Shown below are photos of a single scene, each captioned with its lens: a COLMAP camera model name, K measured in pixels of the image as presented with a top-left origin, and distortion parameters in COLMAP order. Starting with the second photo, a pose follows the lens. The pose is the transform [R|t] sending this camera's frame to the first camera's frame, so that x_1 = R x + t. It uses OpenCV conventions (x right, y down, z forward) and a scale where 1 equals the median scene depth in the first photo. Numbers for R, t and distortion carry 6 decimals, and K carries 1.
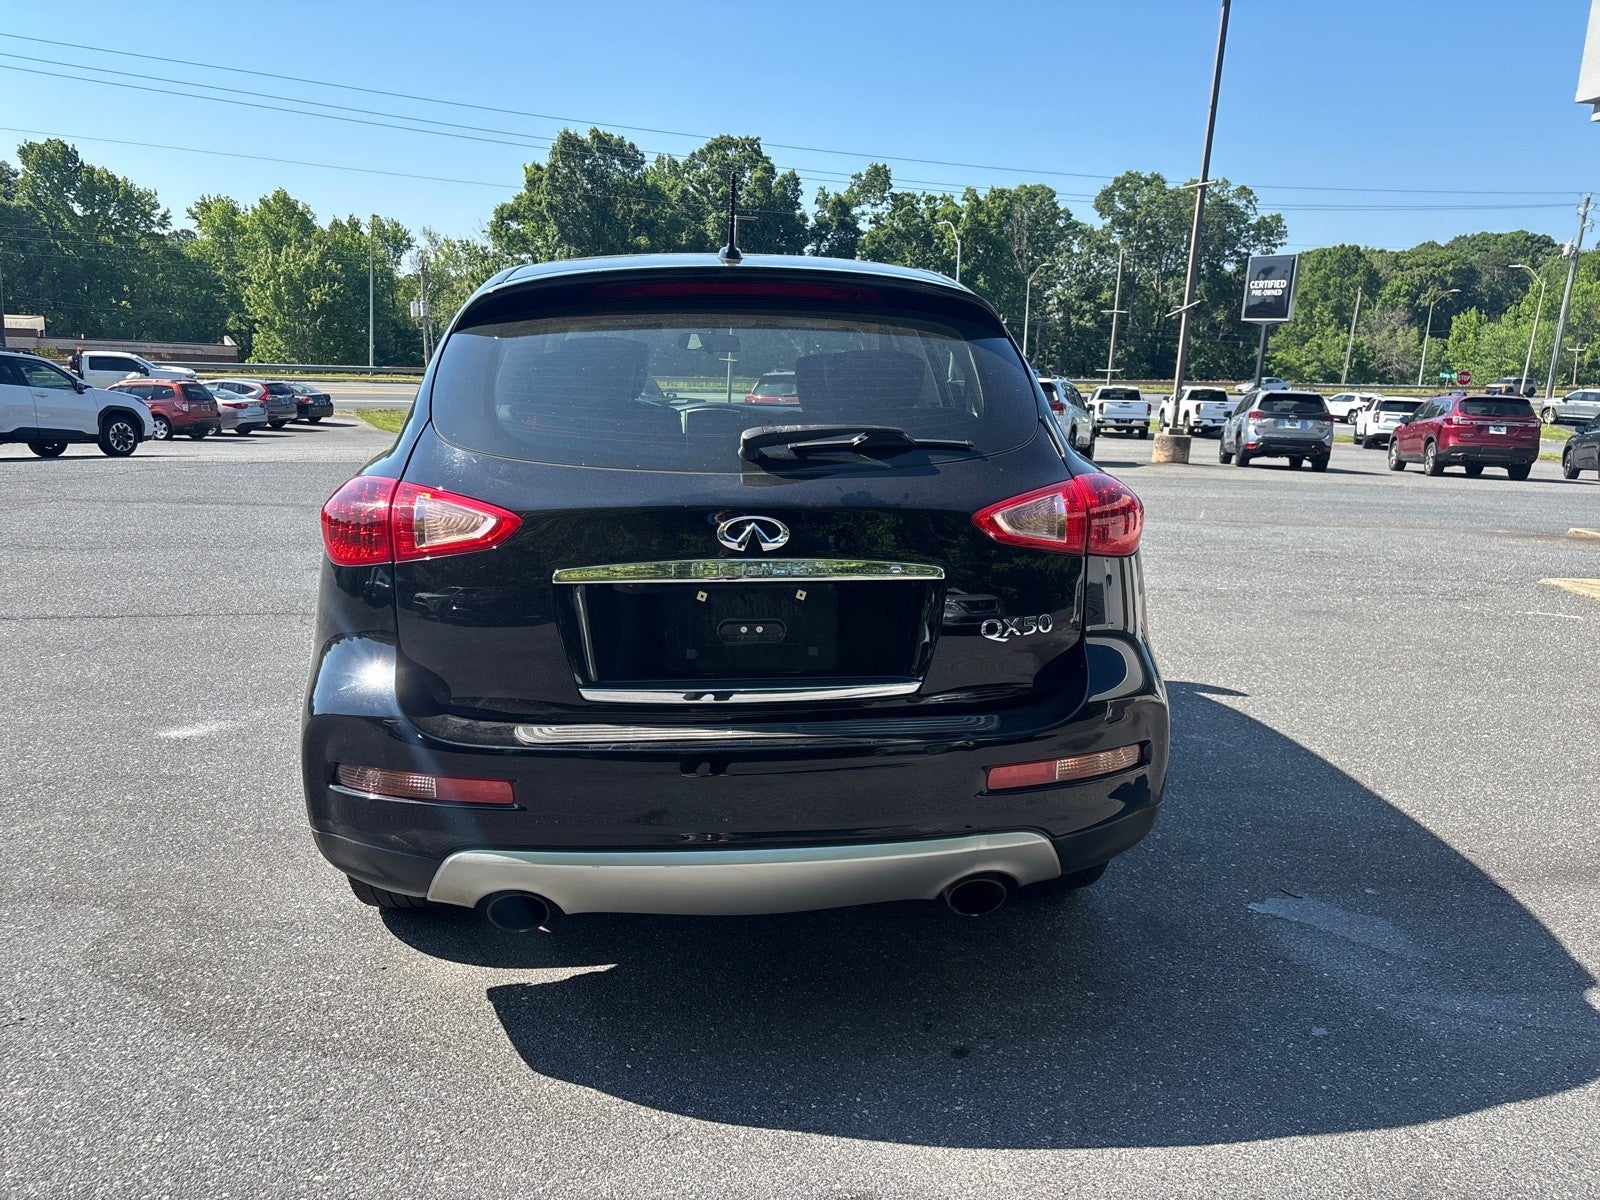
lens RADIAL K [[1199.6, 0, 796.7], [0, 1199.6, 610.0], [0, 0, 1]] dist [0.020632, -0.017822]
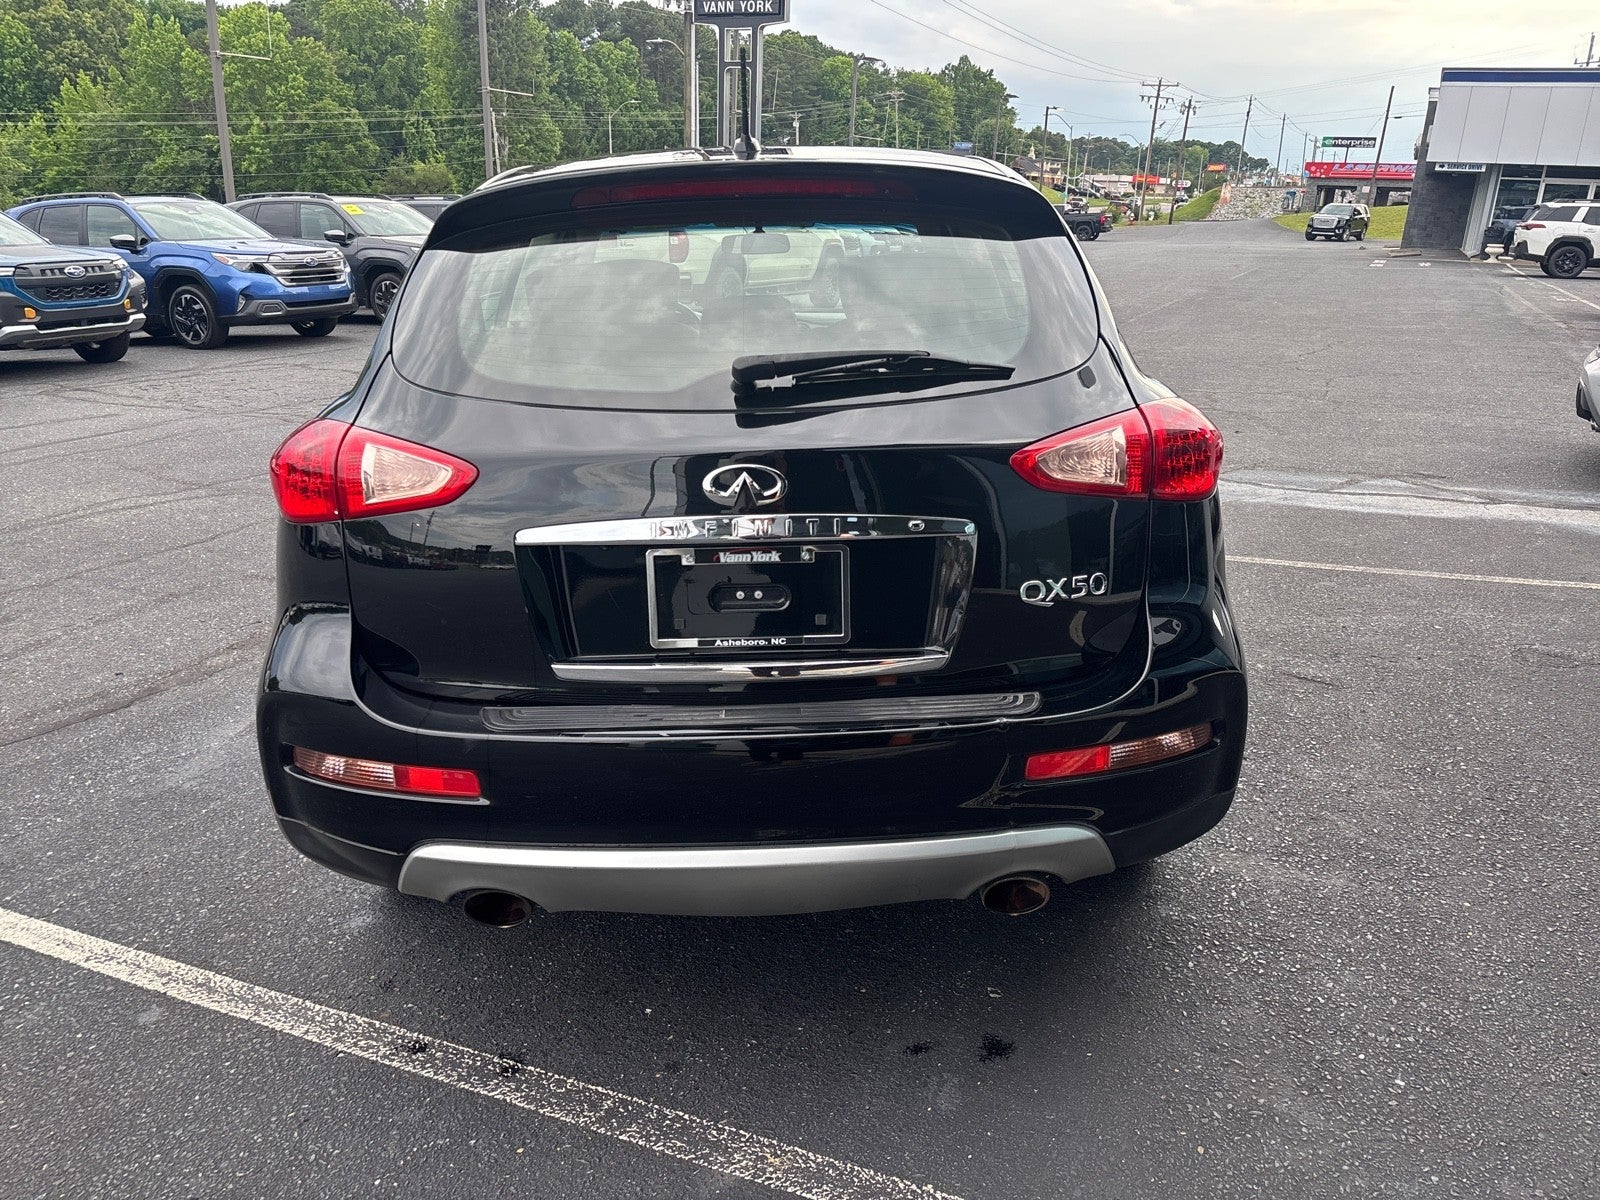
lens RADIAL K [[1199.6, 0, 798.6], [0, 1199.6, 602.0], [0, 0, 1]] dist [0.020632, -0.017822]
pose [[0.997395, -0.004835, -0.071972, 0.006021], [0.010186, 0.997193, 0.074172, -0.004257], [0.071411, -0.074712, 0.994645, 0.014802]]
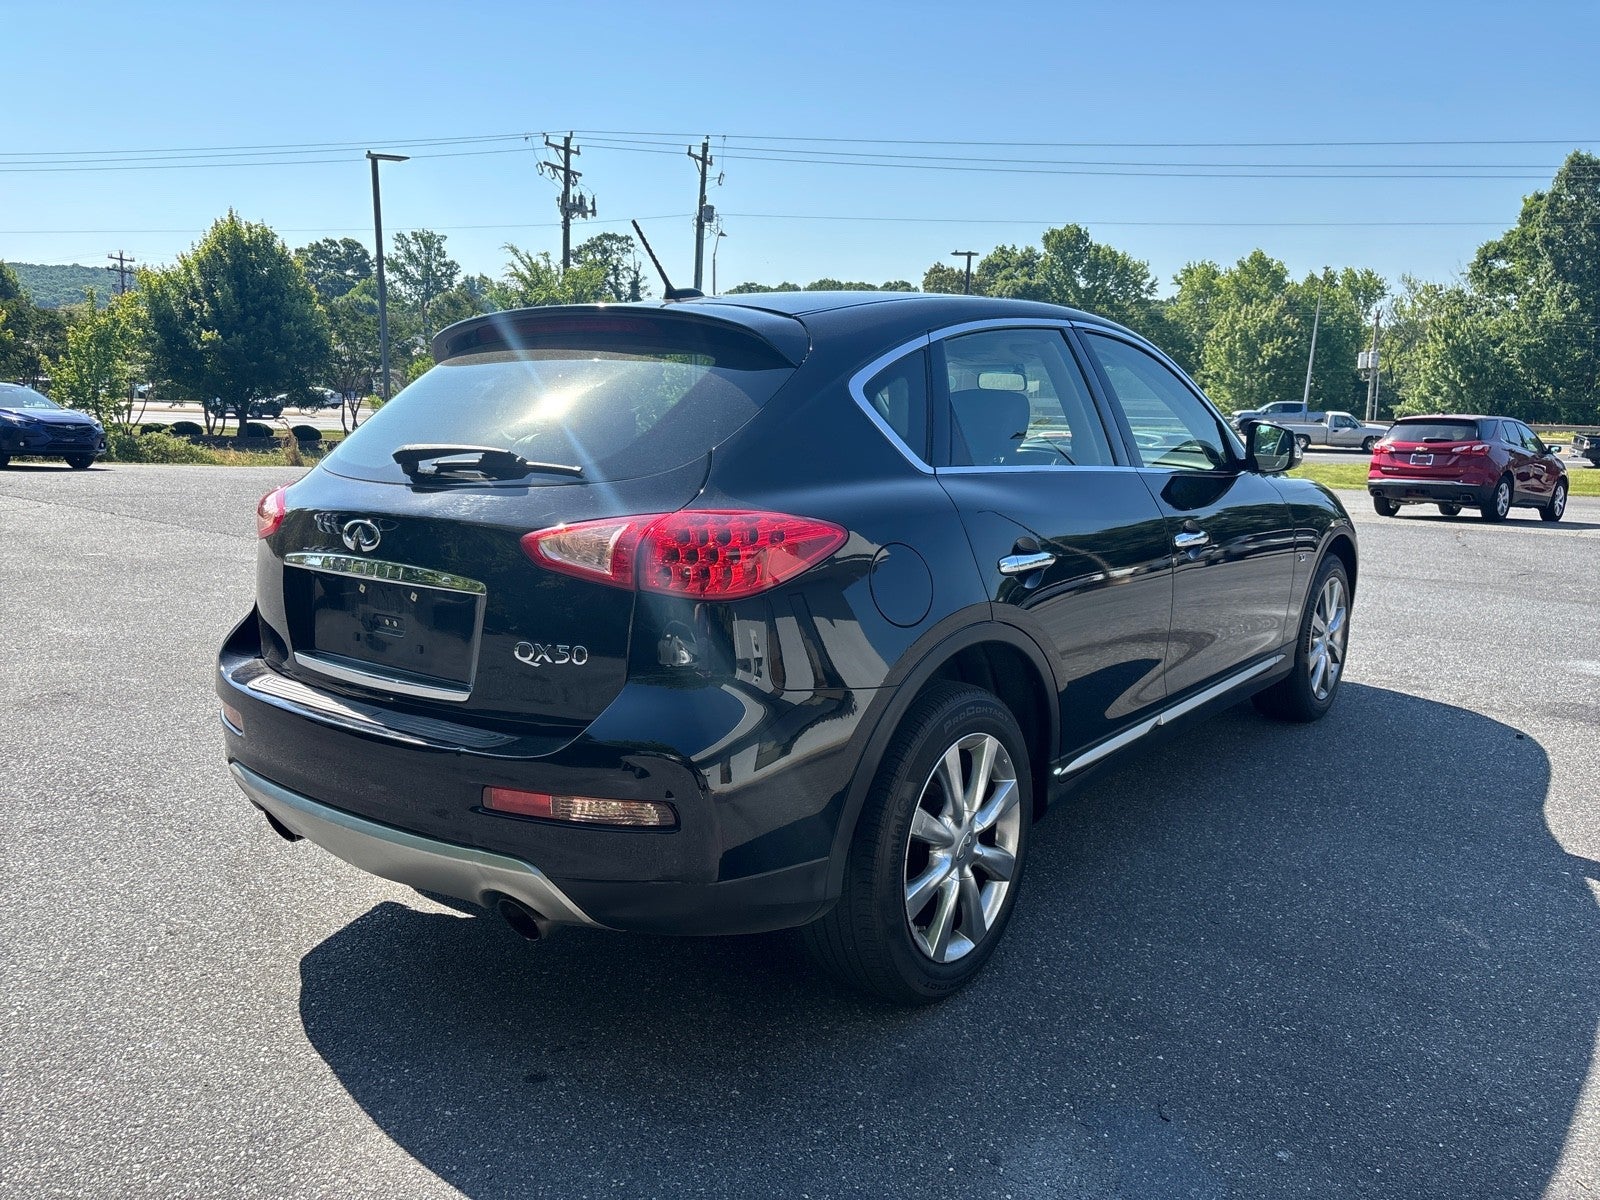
lens RADIAL K [[1199.6, 0, 794.8], [0, 1199.6, 600.8], [0, 0, 1]] dist [0.020632, -0.017822]
pose [[0.735474, 0.105750, -0.669250, 0.102128], [-0.139304, 0.990244, 0.003383, -0.006252], [0.663078, 0.090741, 0.743030, 0.040735]]
